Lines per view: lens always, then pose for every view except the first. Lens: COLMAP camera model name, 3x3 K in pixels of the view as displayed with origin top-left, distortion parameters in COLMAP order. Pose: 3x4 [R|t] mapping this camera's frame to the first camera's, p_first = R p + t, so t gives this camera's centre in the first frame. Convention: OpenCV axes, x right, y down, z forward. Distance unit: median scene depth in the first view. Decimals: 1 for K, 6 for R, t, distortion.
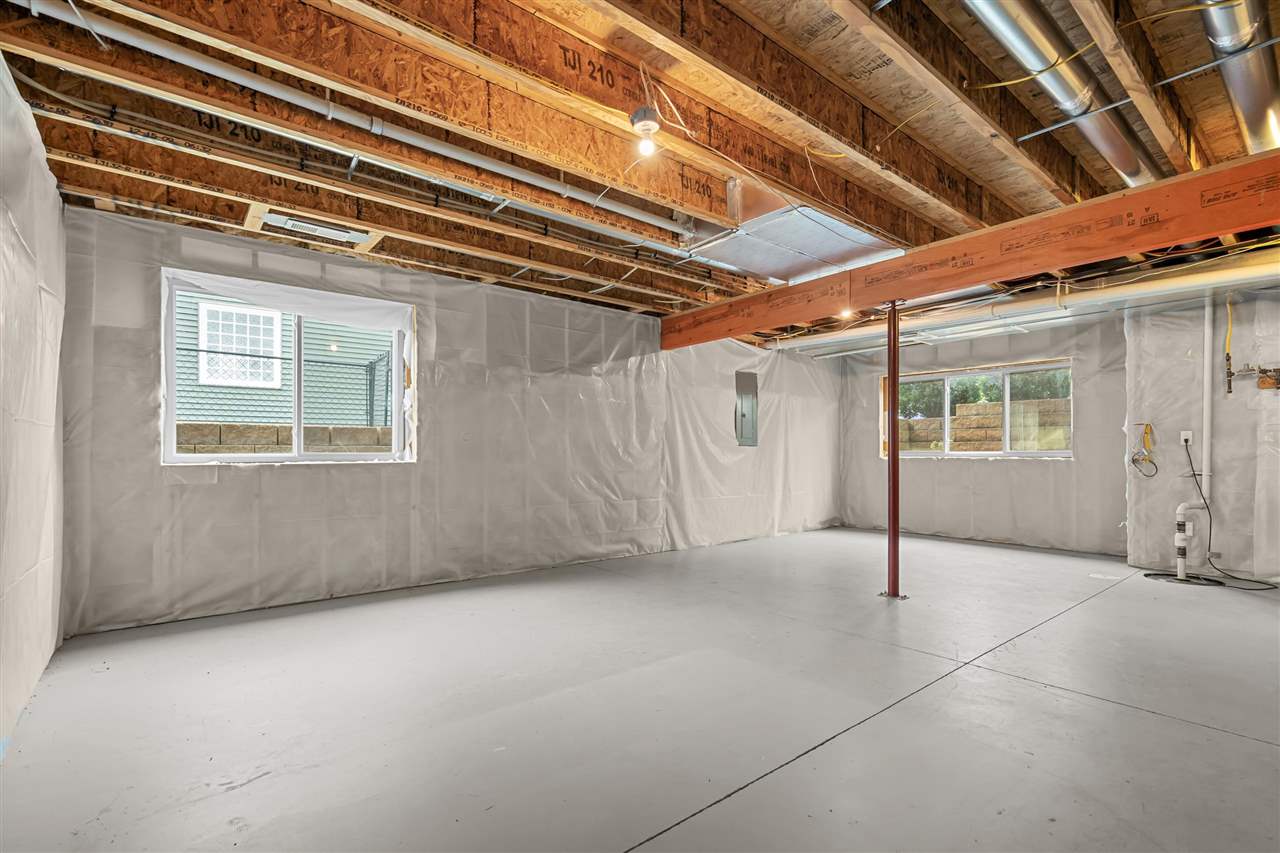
lens RADIAL K [[583.8, 0, 640.4], [0, 583.8, 440.2], [0, 0, 1]] dist [-0.001635, 0.000048]
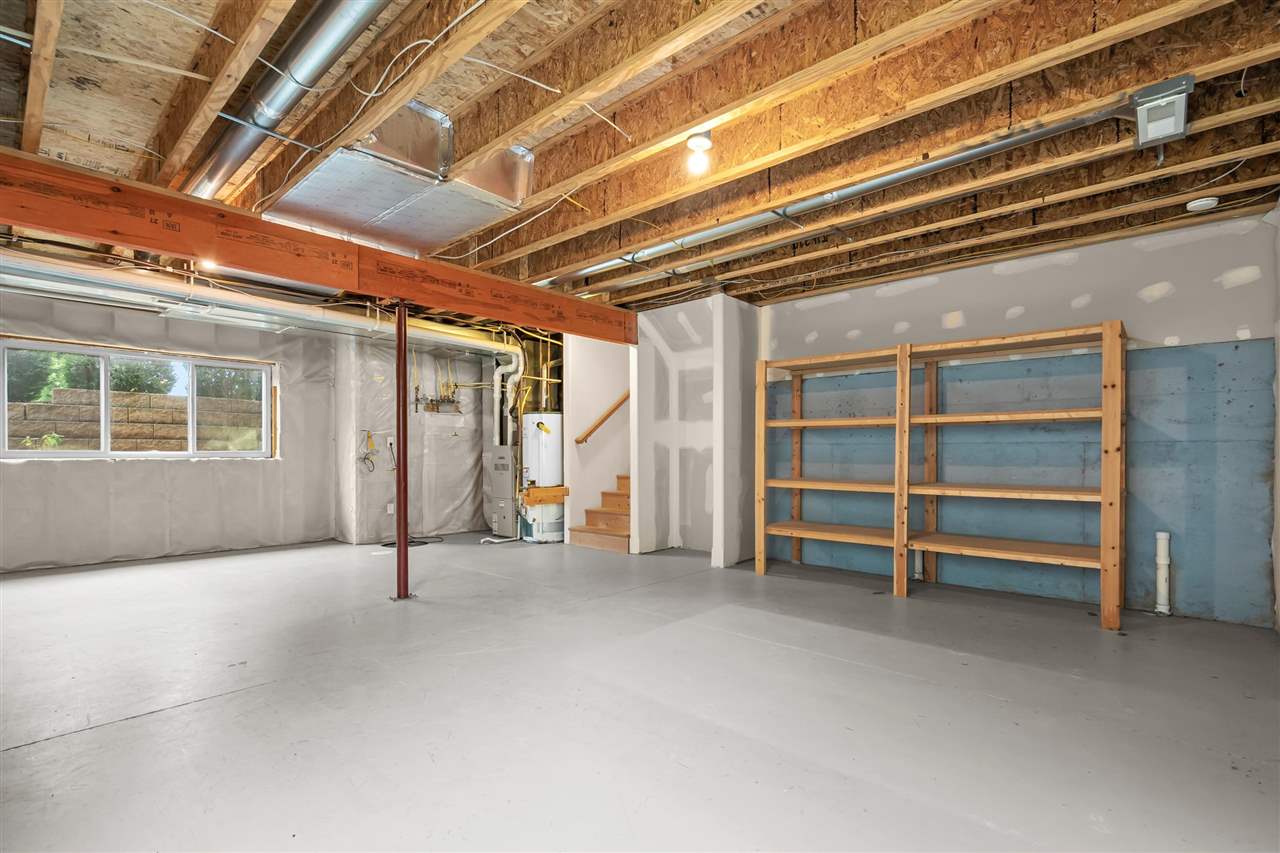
lens RADIAL K [[583.8, 0, 640.4], [0, 583.8, 440.2], [0, 0, 1]] dist [-0.001635, 0.000048]
pose [[-0.158215, 0.018806, 0.987226, -0.305747], [-0.020036, 0.999552, -0.022251, 0.006784], [-0.987201, -0.023300, -0.157767, 0.385567]]
